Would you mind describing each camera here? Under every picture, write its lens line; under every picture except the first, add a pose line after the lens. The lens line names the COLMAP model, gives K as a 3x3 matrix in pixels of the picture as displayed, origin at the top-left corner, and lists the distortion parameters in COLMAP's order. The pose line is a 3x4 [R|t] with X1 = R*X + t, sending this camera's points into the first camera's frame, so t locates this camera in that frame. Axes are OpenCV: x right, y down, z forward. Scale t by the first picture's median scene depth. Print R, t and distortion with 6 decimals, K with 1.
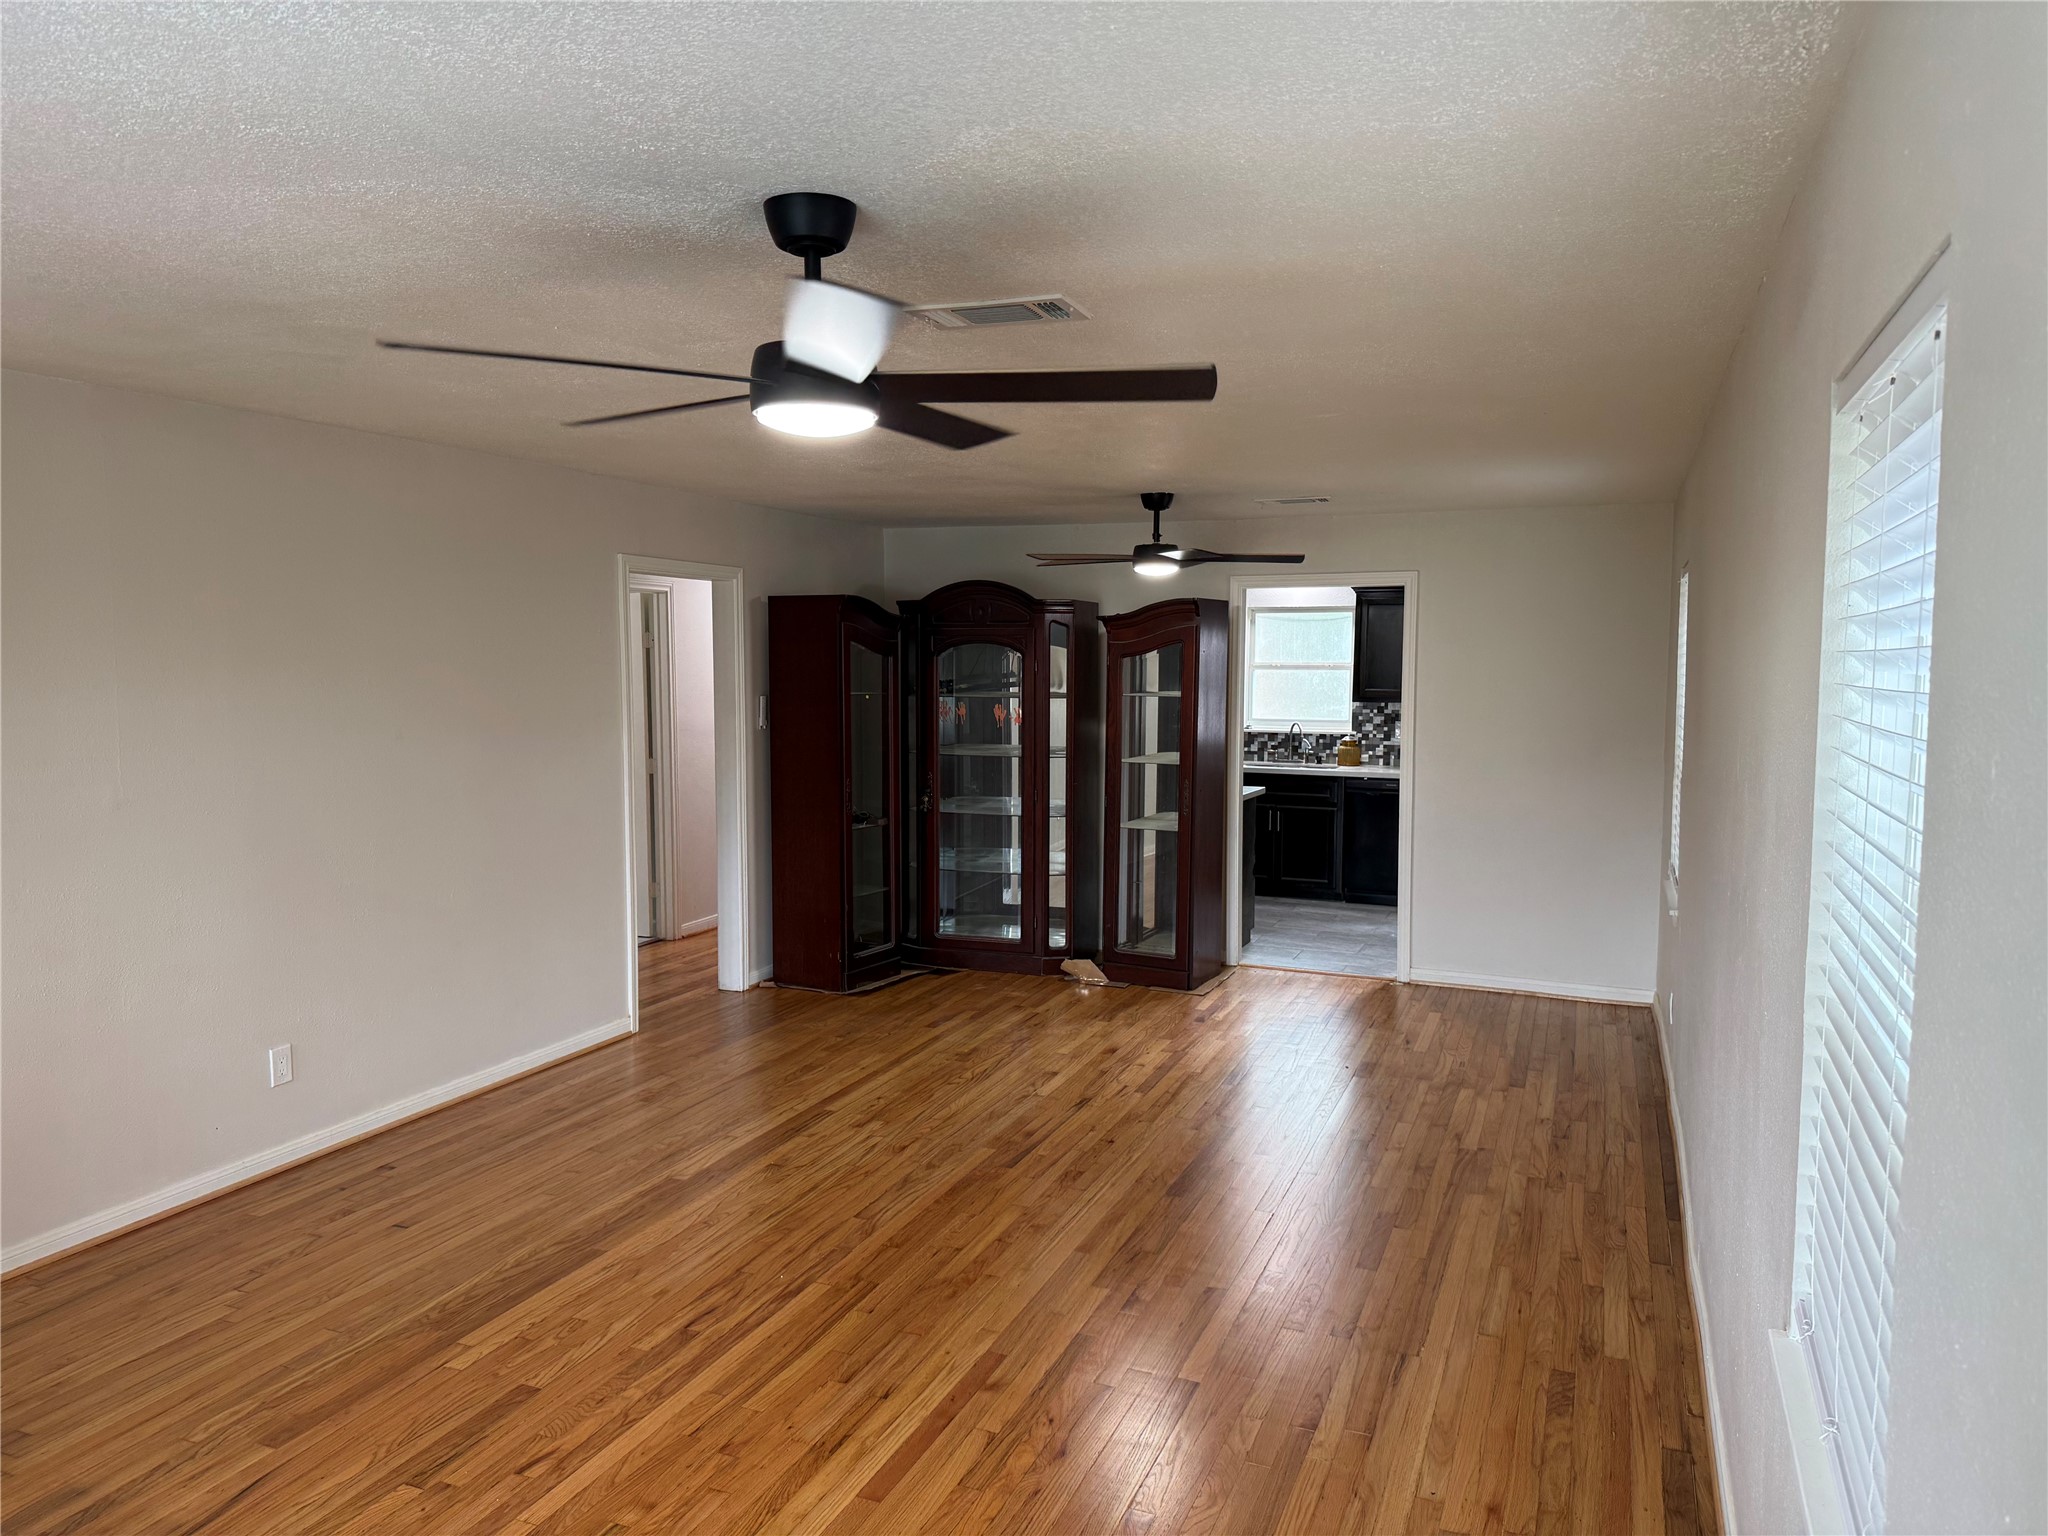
lens RADIAL K [[1449.9, 0, 1020.0], [0, 1449.9, 765.0], [0, 0, 1]] dist [0.033412, -0.040259]
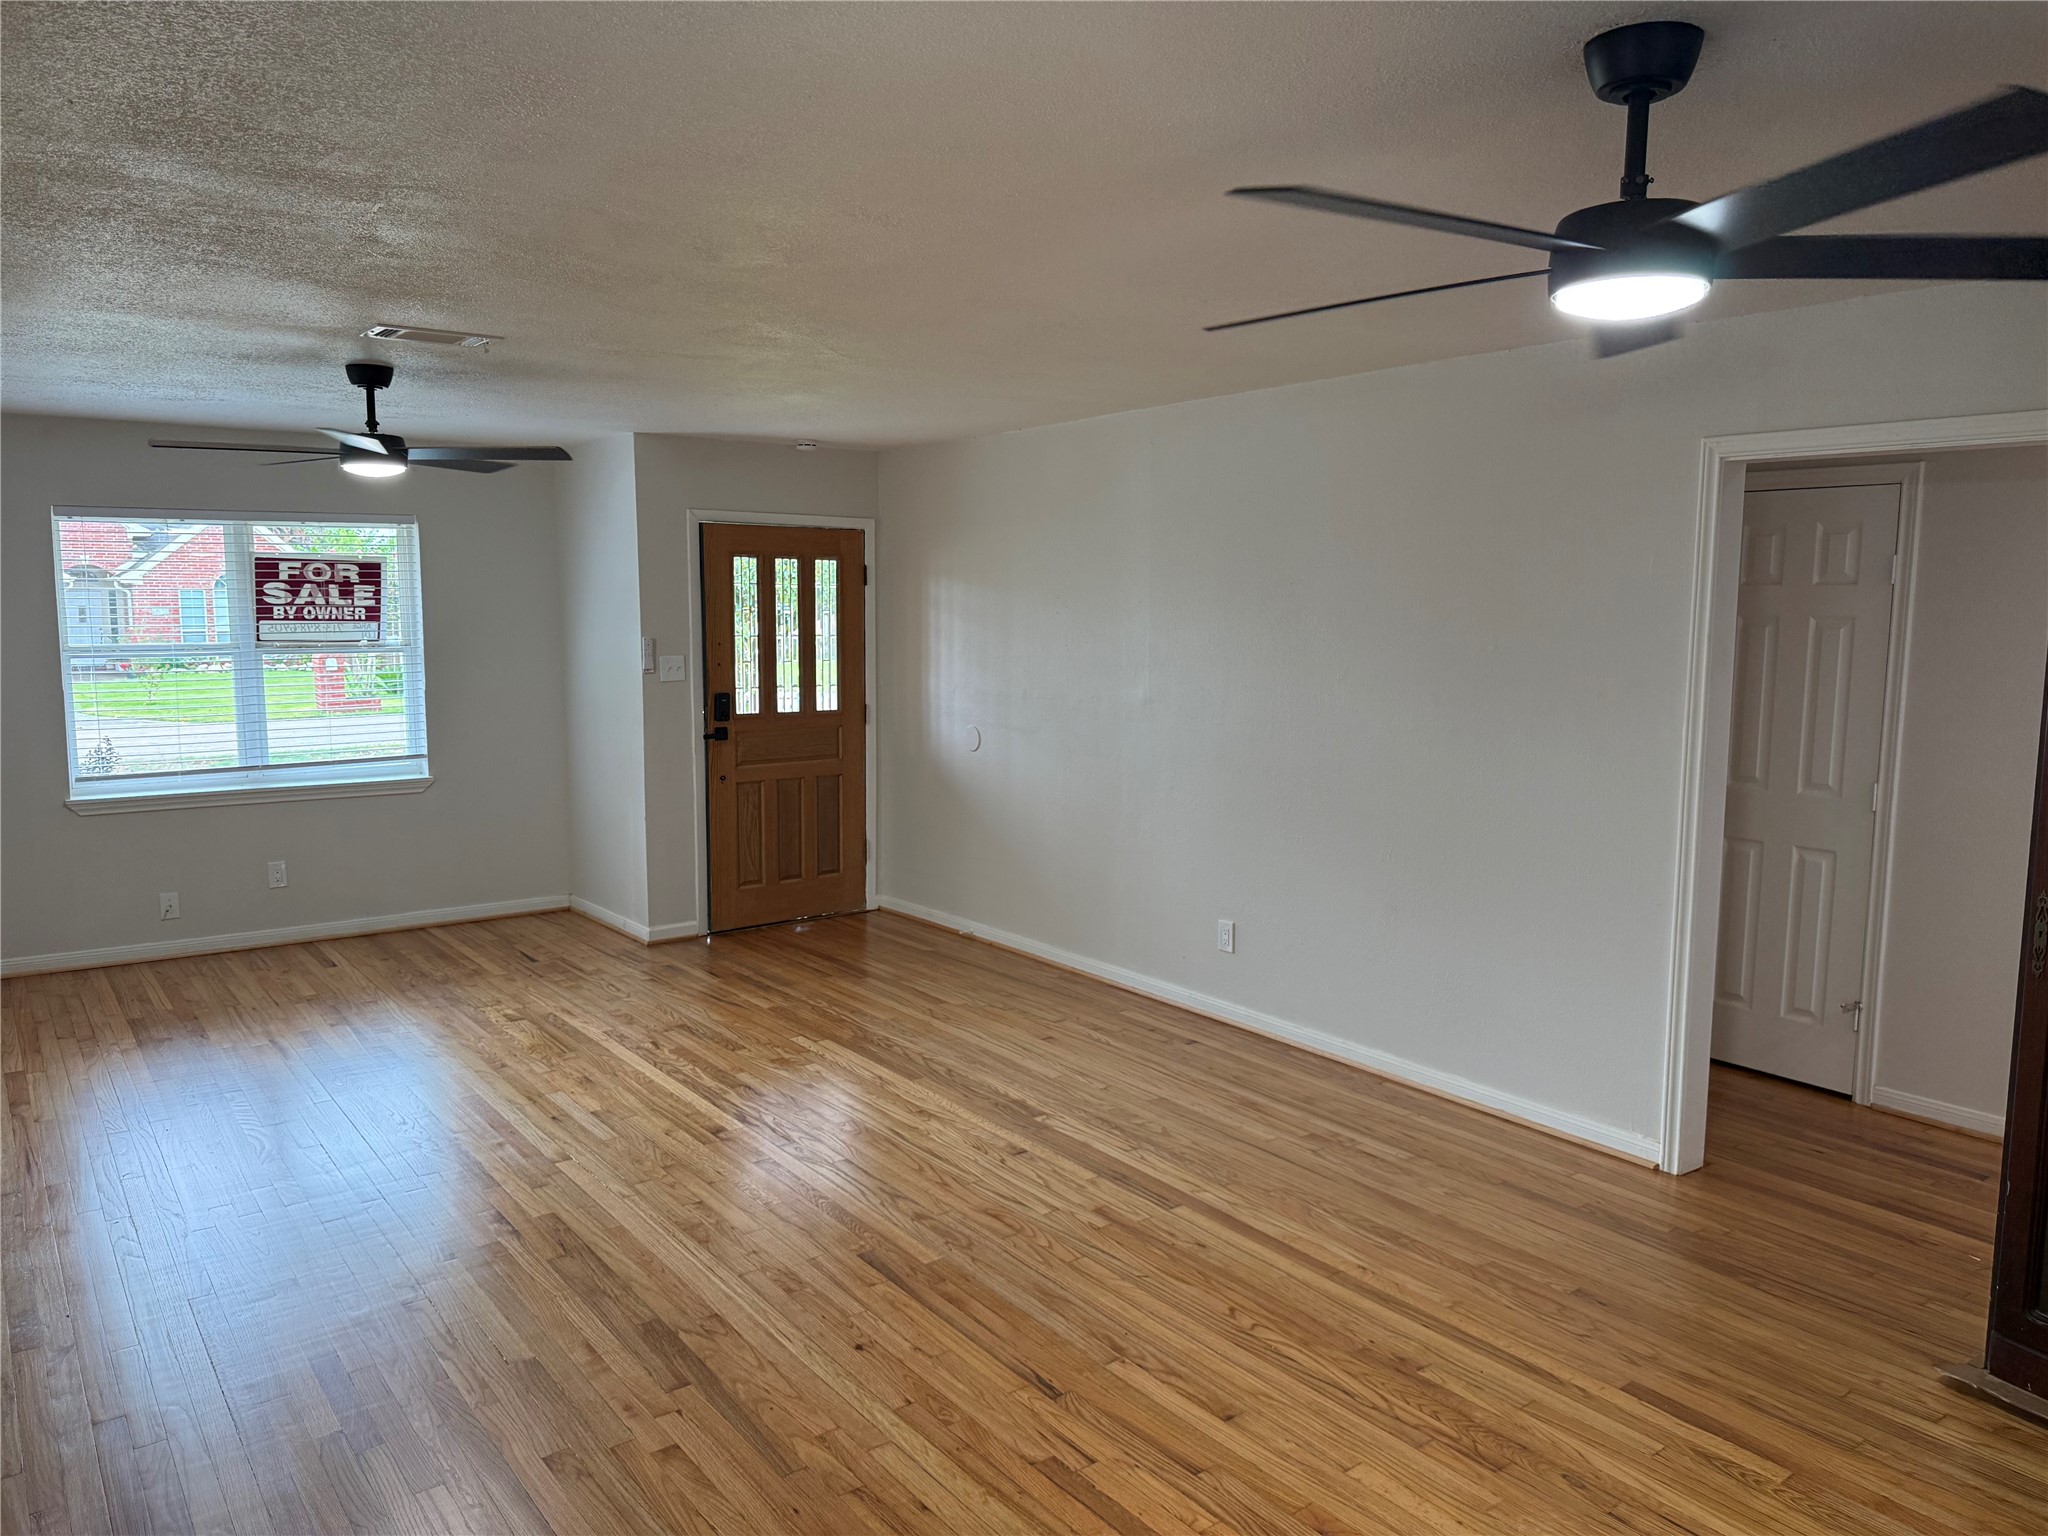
lens RADIAL K [[1464.1, 0, 1019.4], [0, 1464.1, 777.0], [0, 0, 1]] dist [0.143055, -0.276125]
pose [[-0.533275, 0.093875, -0.840717, 0.638010], [-0.074586, 0.984736, 0.157267, -0.107790], [0.842647, 0.146572, -0.518133, 1.586880]]
